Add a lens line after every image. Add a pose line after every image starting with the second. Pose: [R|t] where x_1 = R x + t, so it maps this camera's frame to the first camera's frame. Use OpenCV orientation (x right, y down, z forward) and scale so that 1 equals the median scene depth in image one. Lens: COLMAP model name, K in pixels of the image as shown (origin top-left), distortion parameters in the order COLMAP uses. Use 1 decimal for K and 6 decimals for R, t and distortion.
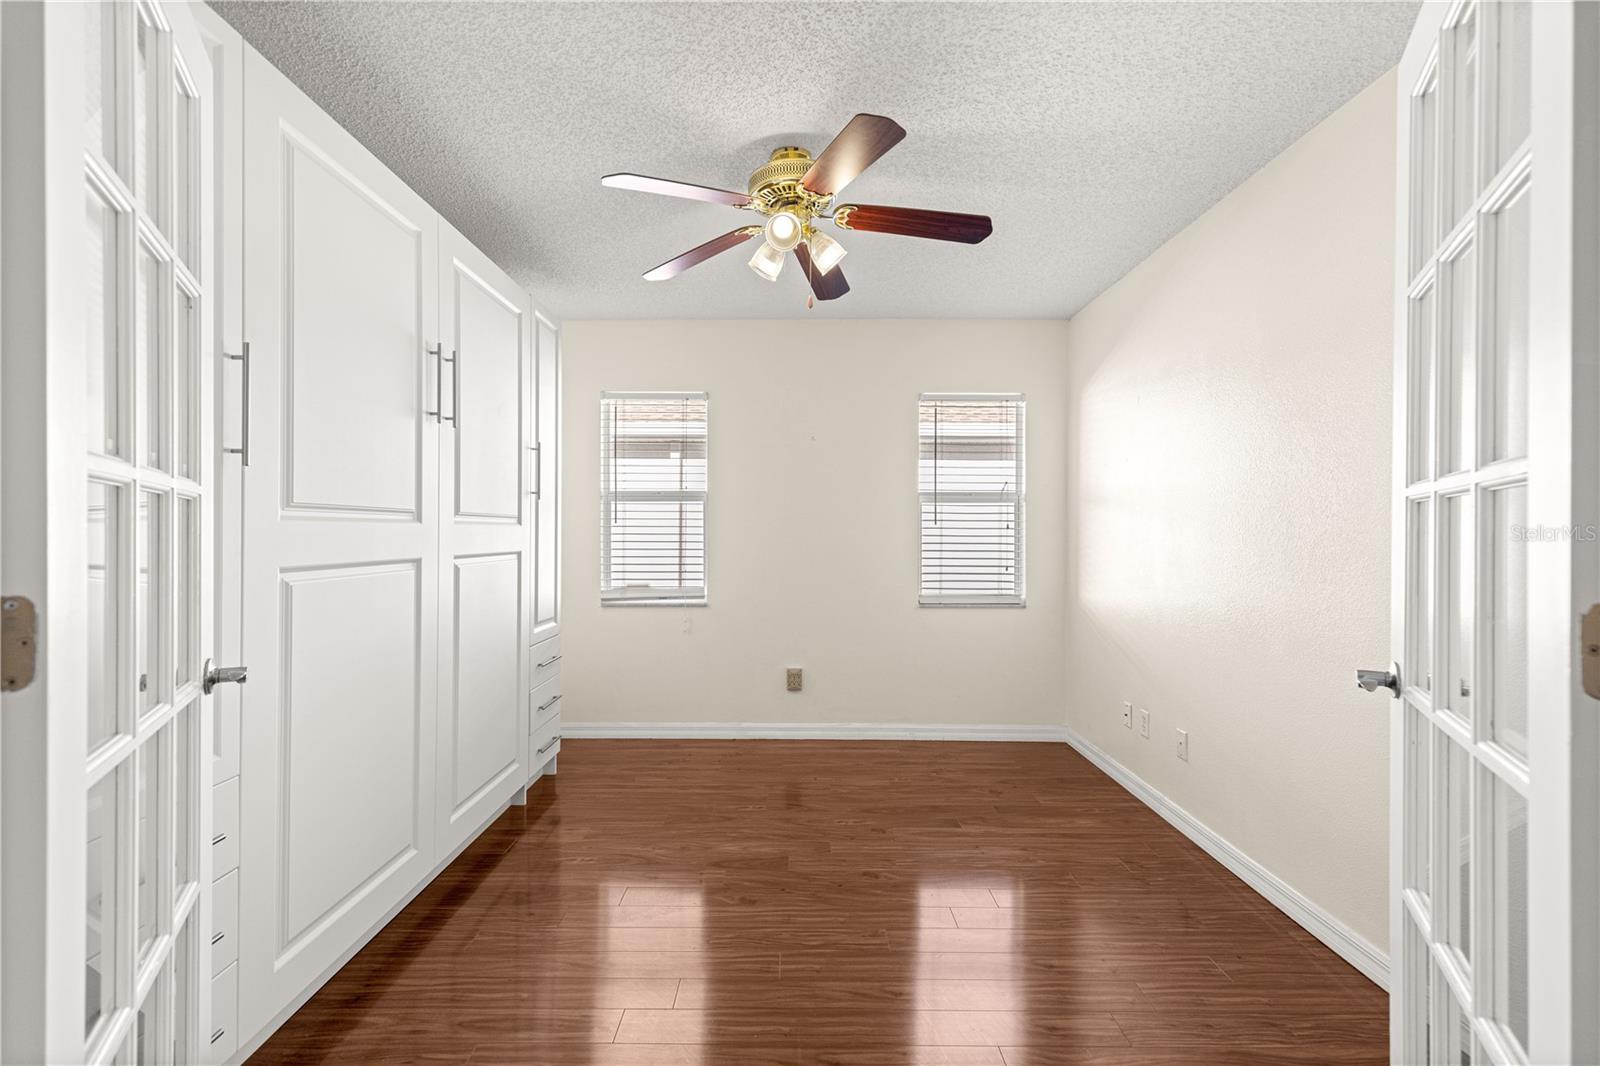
lens RADIAL K [[735.2, 0, 799.8], [0, 735.2, 534.1], [0, 0, 1]] dist [0.000723, 0.000002]
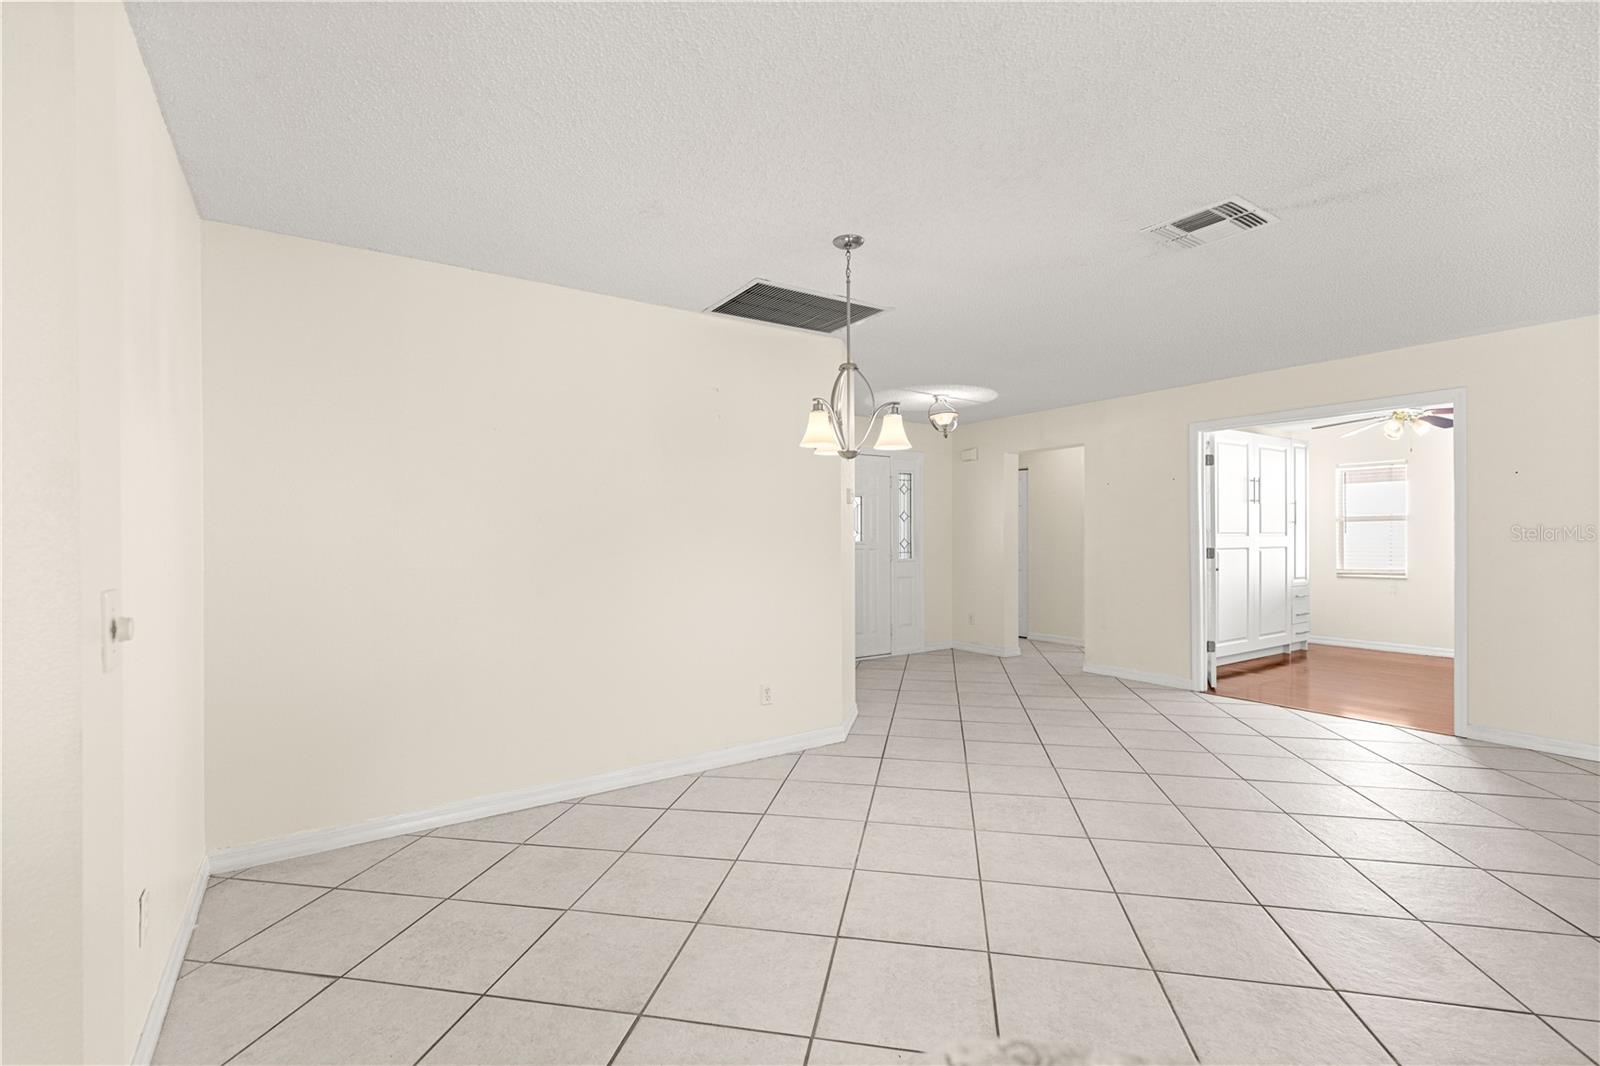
lens RADIAL K [[735.2, 0, 799.1], [0, 735.2, 534.8], [0, 0, 1]] dist [0.000723, 0.000002]
pose [[0.567351, -0.006512, -0.823450, 0.682730], [0.003922, 0.999979, -0.005206, -0.008965], [0.823467, -0.000276, 0.567365, -1.645458]]
